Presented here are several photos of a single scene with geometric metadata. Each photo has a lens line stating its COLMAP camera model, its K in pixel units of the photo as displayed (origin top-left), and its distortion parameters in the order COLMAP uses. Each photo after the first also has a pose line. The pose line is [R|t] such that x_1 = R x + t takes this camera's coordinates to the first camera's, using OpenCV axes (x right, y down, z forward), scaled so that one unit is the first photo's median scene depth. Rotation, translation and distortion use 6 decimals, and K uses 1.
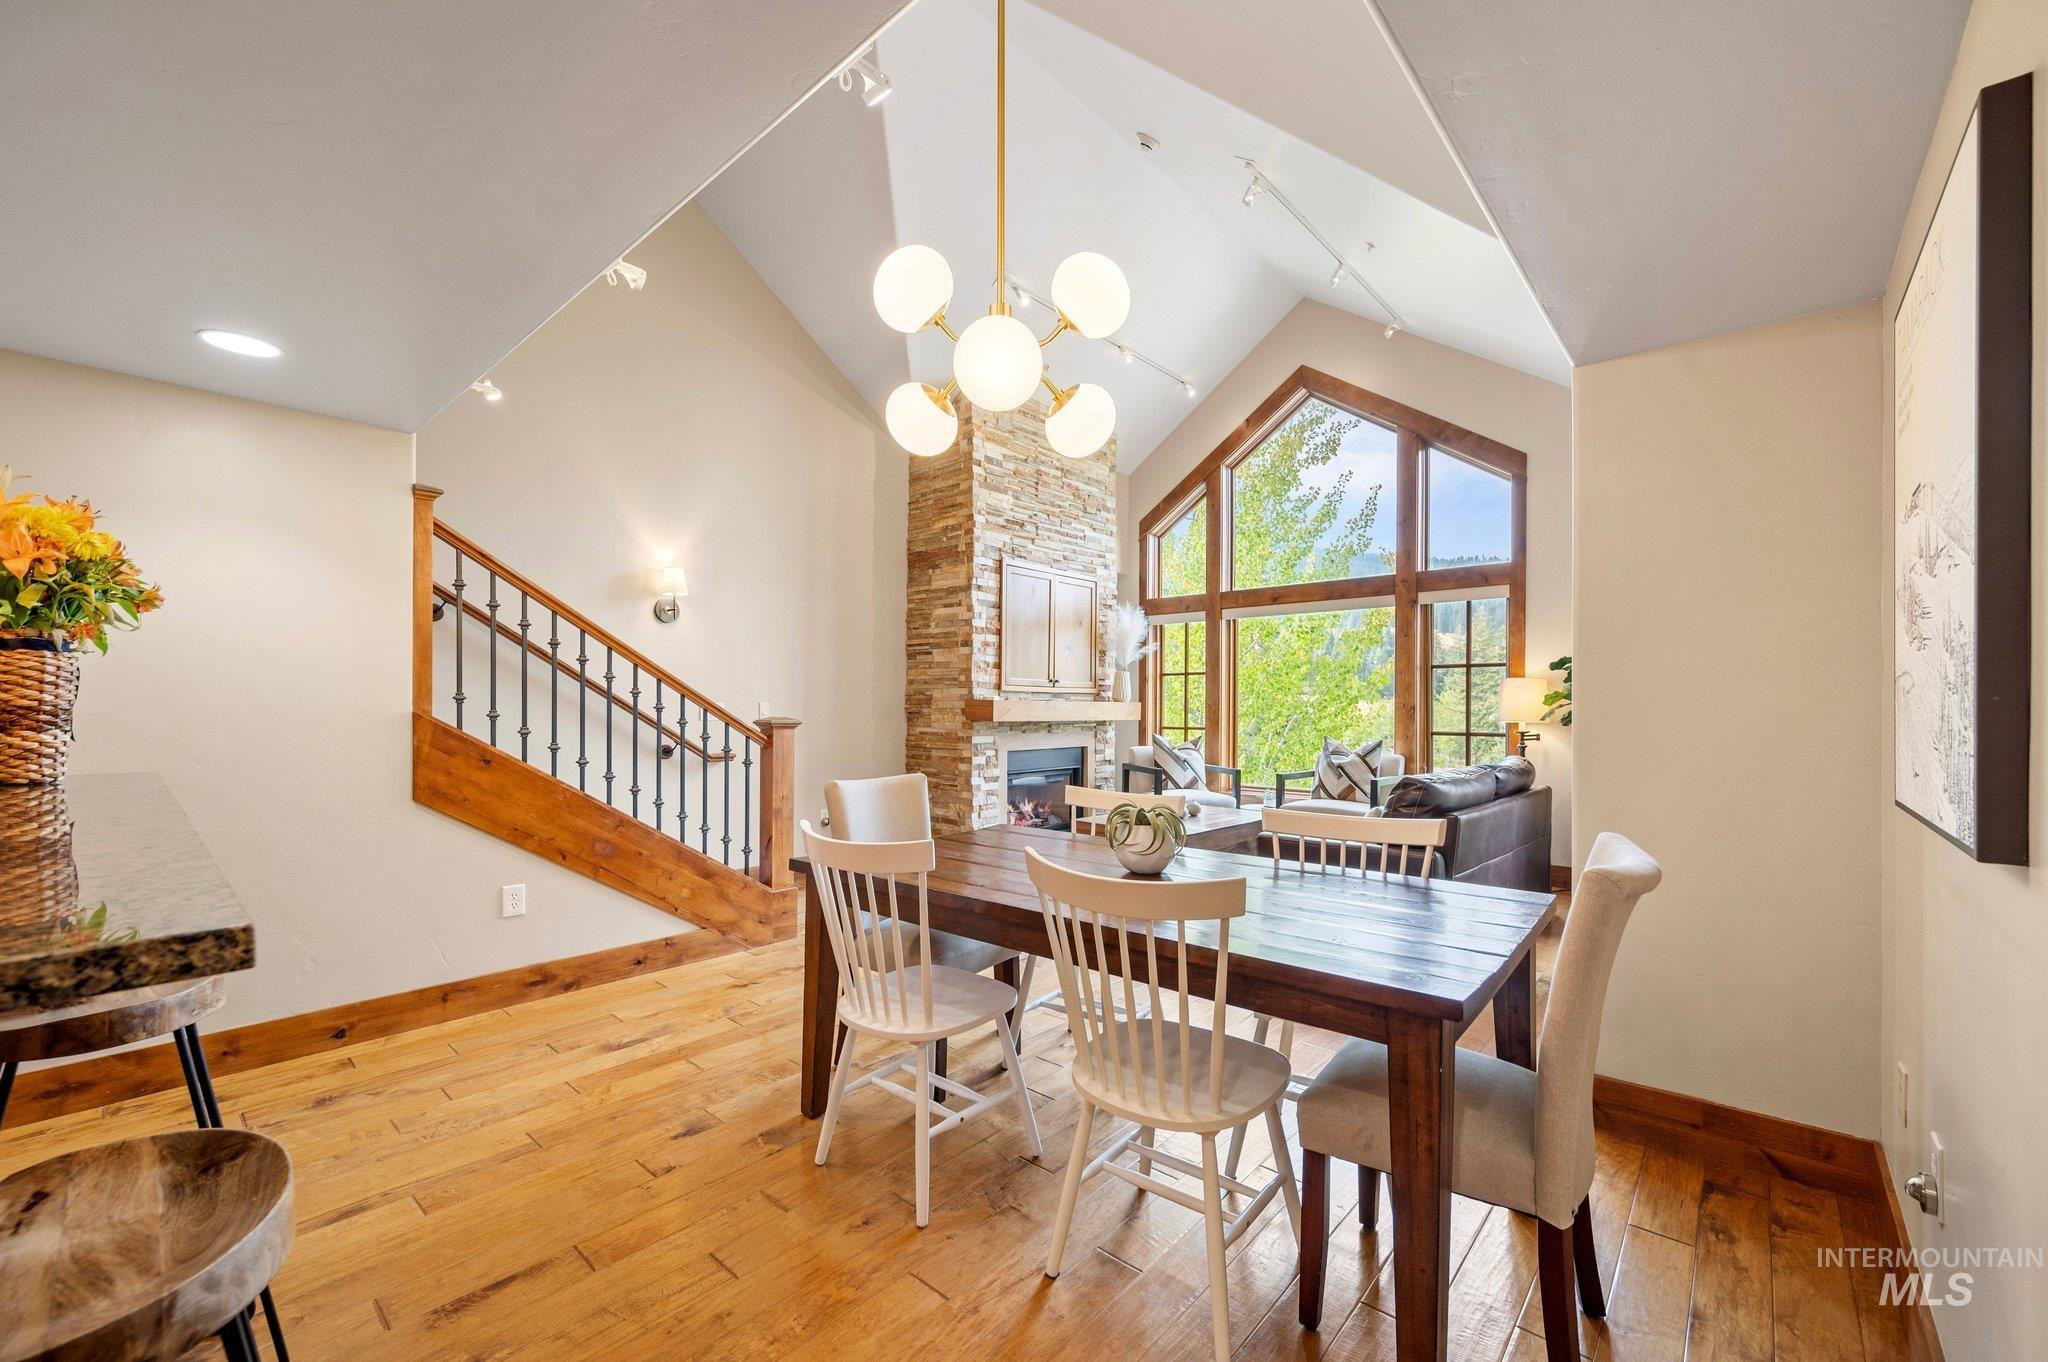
lens RADIAL K [[822.6, 0, 1022.8], [0, 822.6, 707.9], [0, 0, 1]] dist [0.000687, 0.000250]
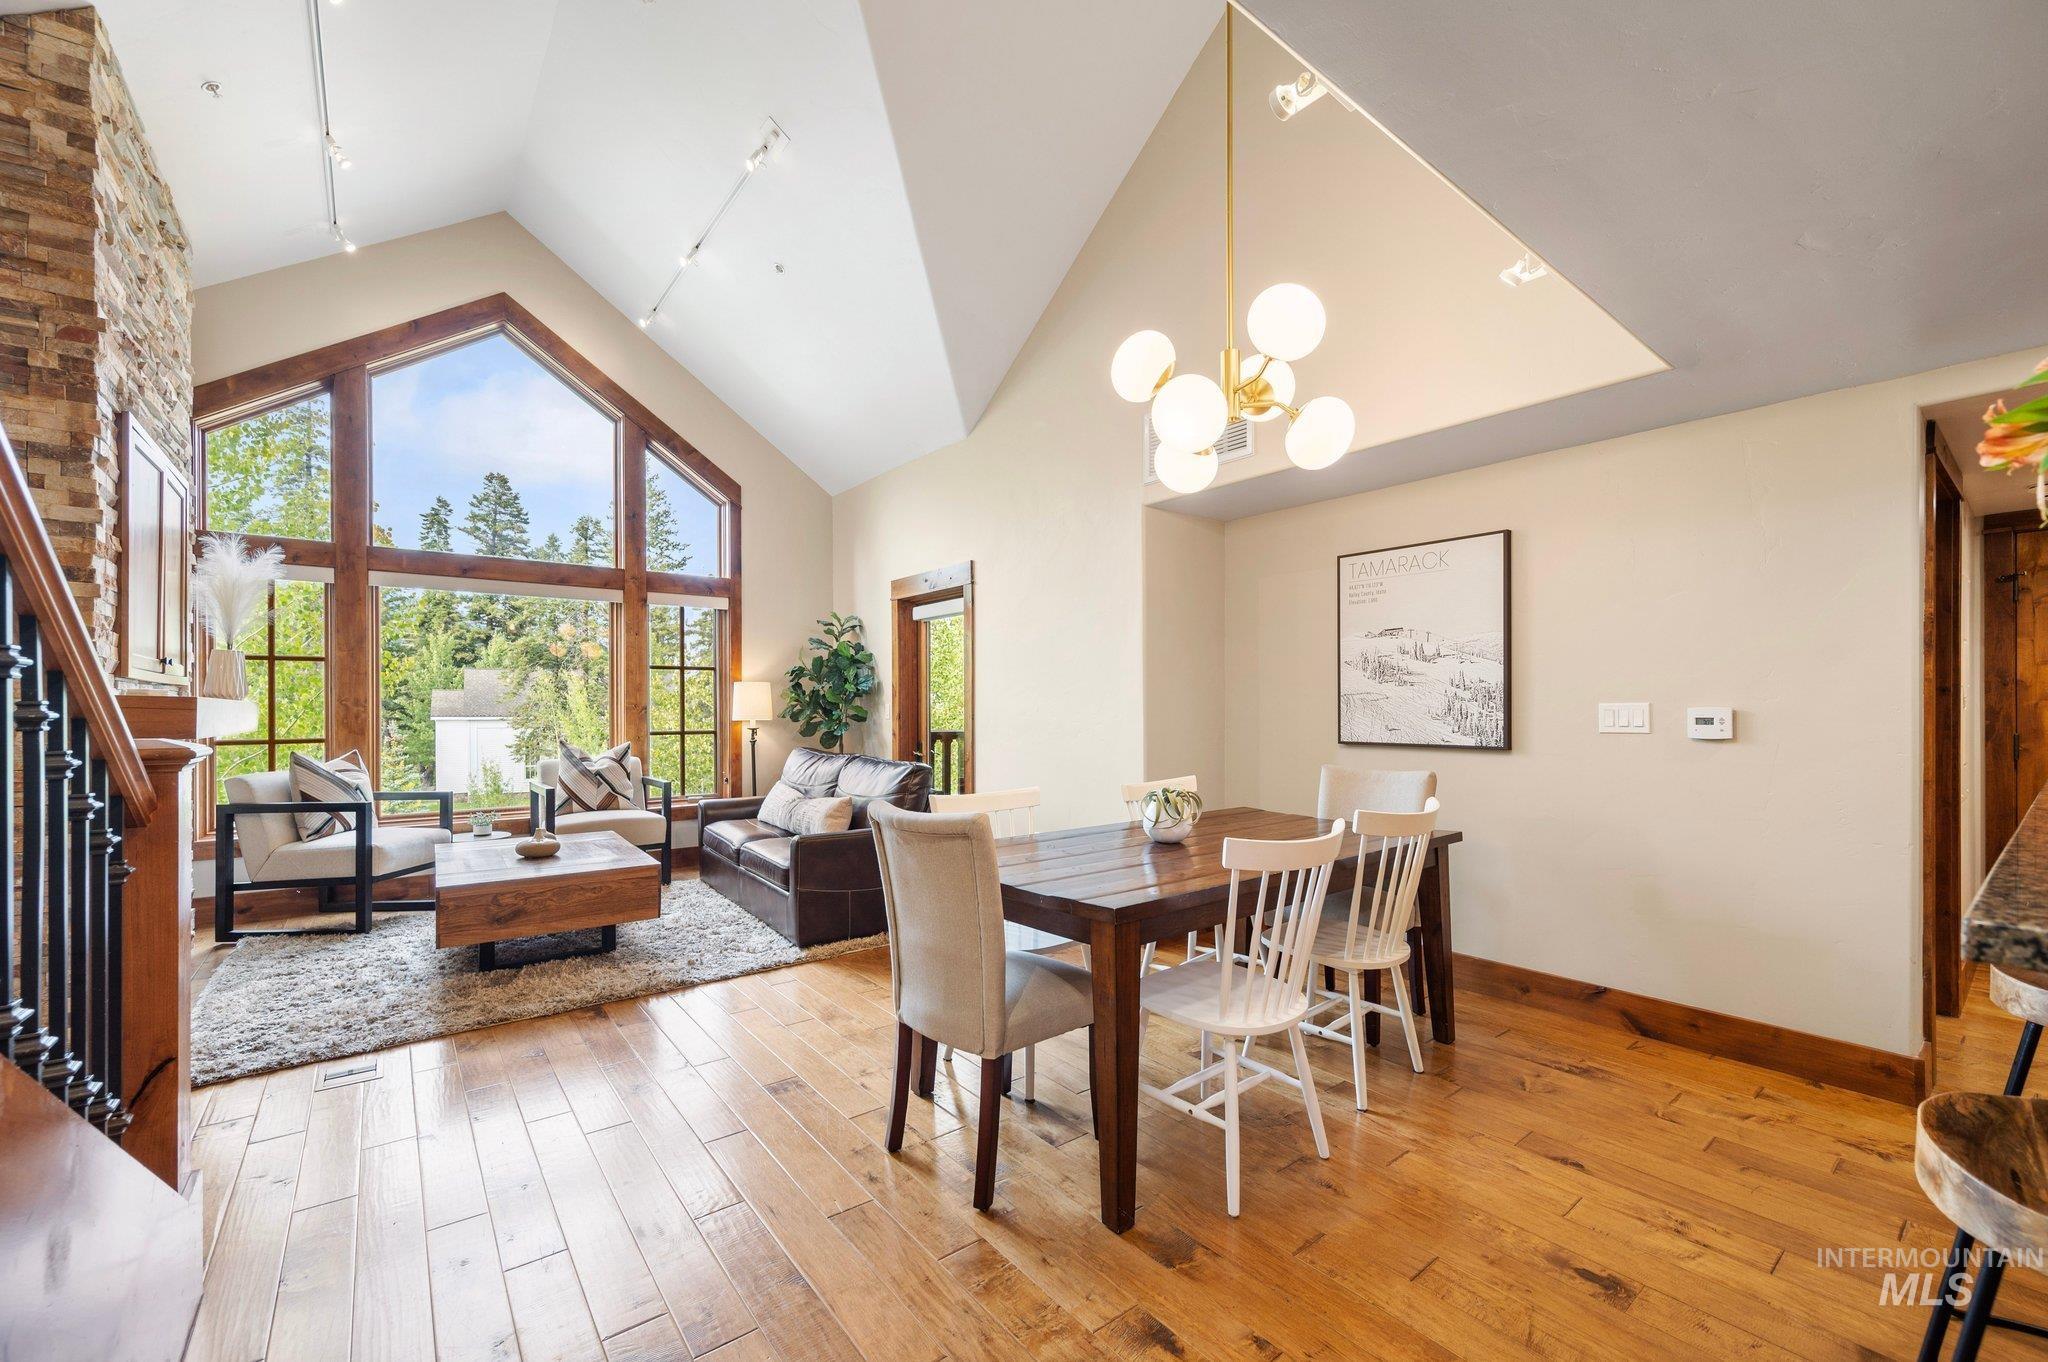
lens RADIAL K [[822.6, 0, 1022.8], [0, 822.6, 707.9], [0, 0, 1]] dist [0.000687, 0.000250]
pose [[0.177323, -0.004372, 0.984143, -0.425855], [0.004482, 0.999983, 0.003635, -0.002171], [-0.984143, 0.003767, 0.177340, 0.386465]]
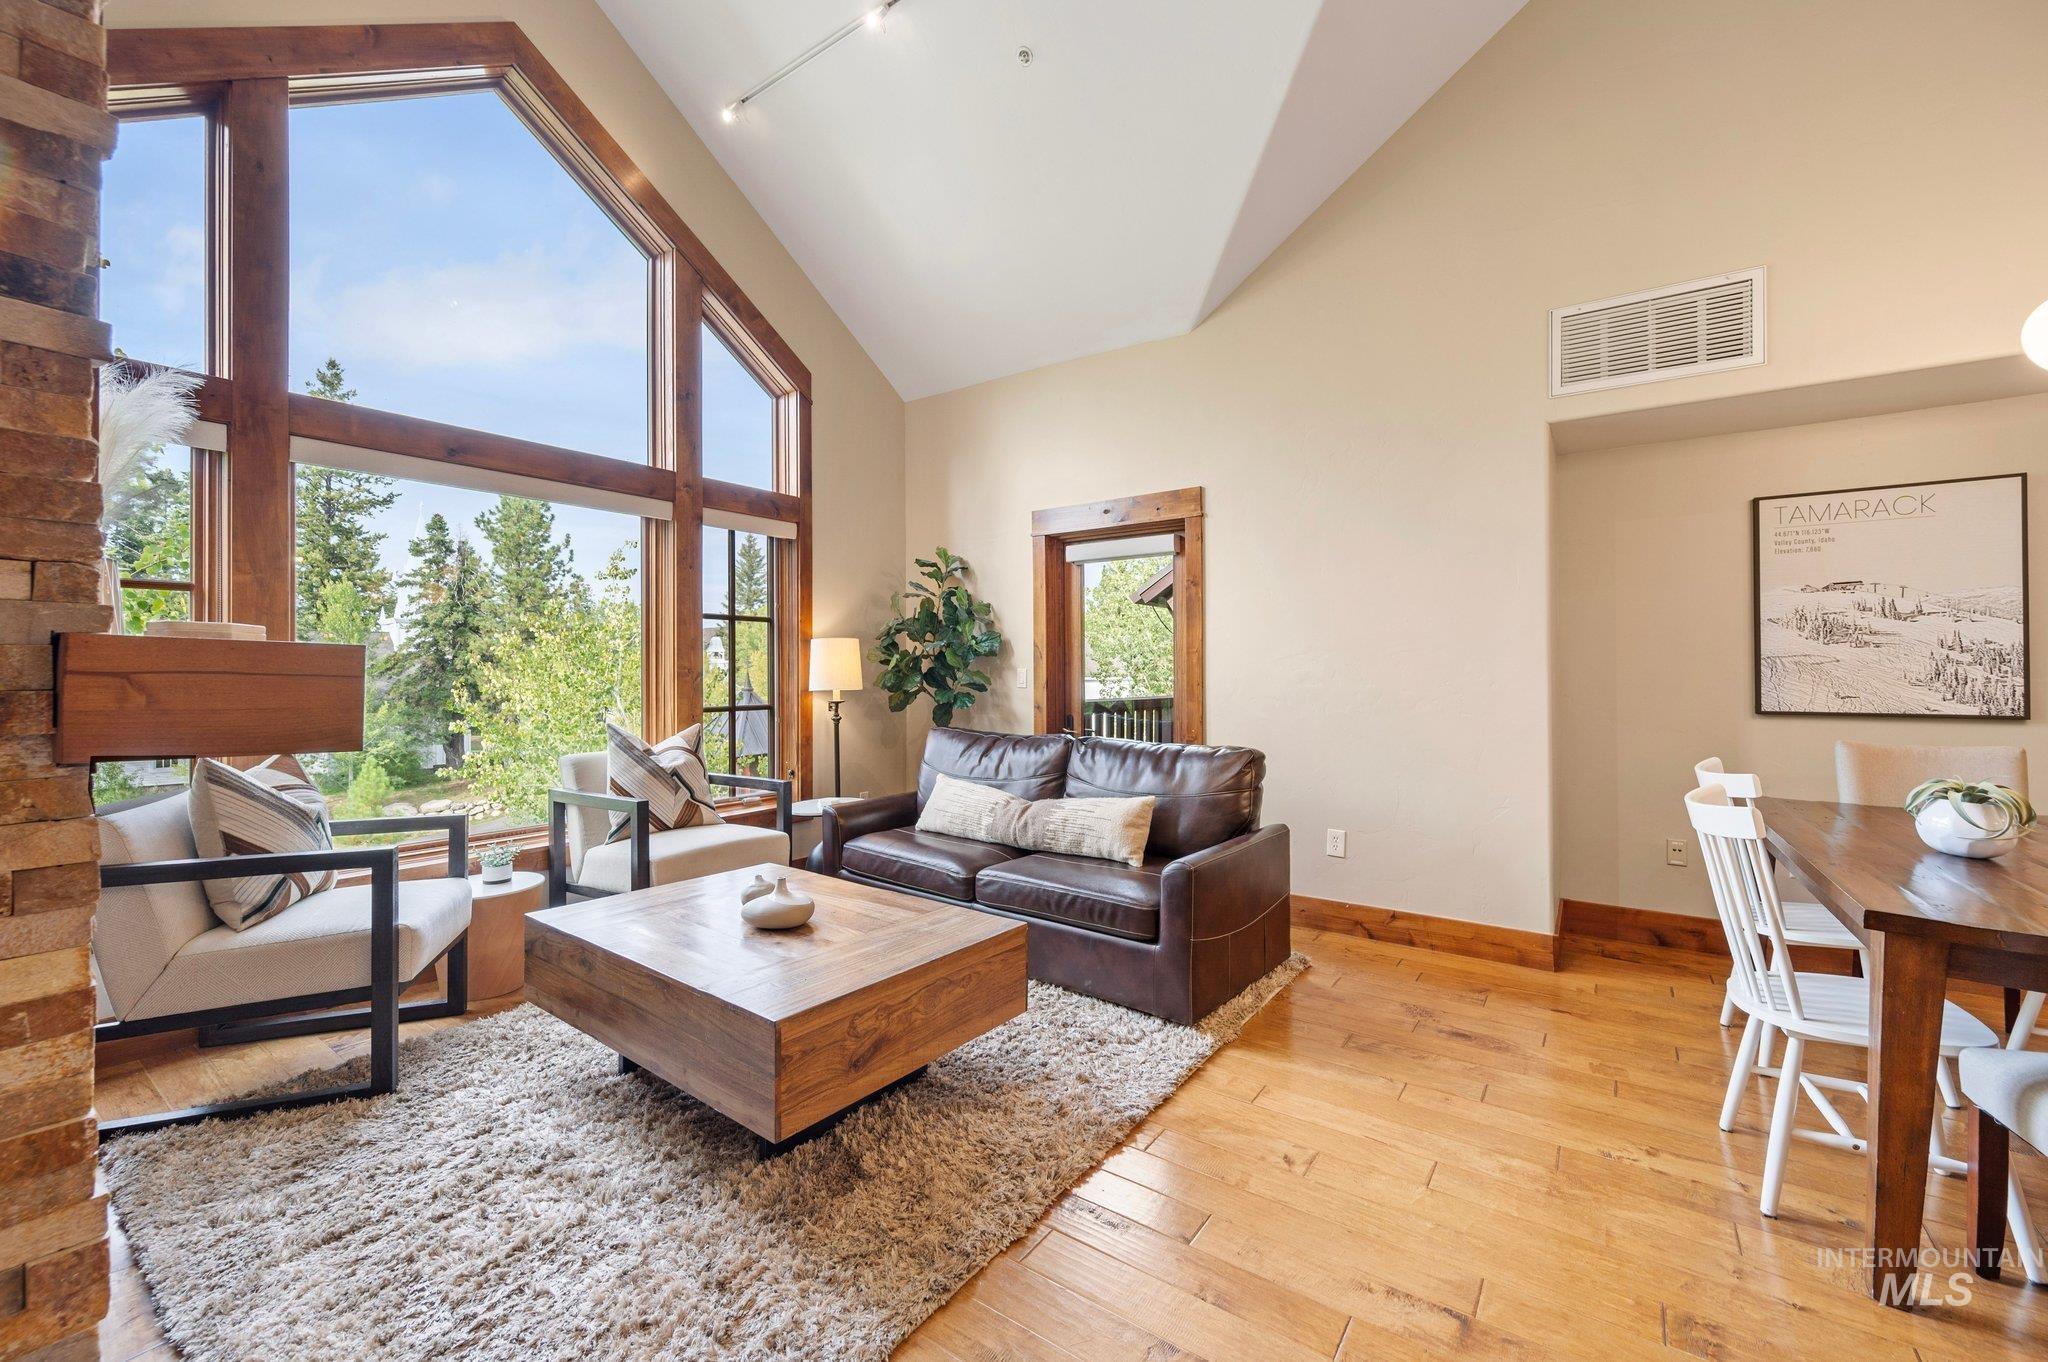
lens RADIAL K [[827.0, 0, 1034.2], [0, 827.0, 667.5], [0, 0, 1]] dist [-0.002112, -0.000141]
pose [[-0.112221, 0.003348, 0.993678, -0.244896], [0.004324, 0.999987, -0.002881, -0.002797], [-0.993674, 0.003973, -0.112234, 0.818376]]
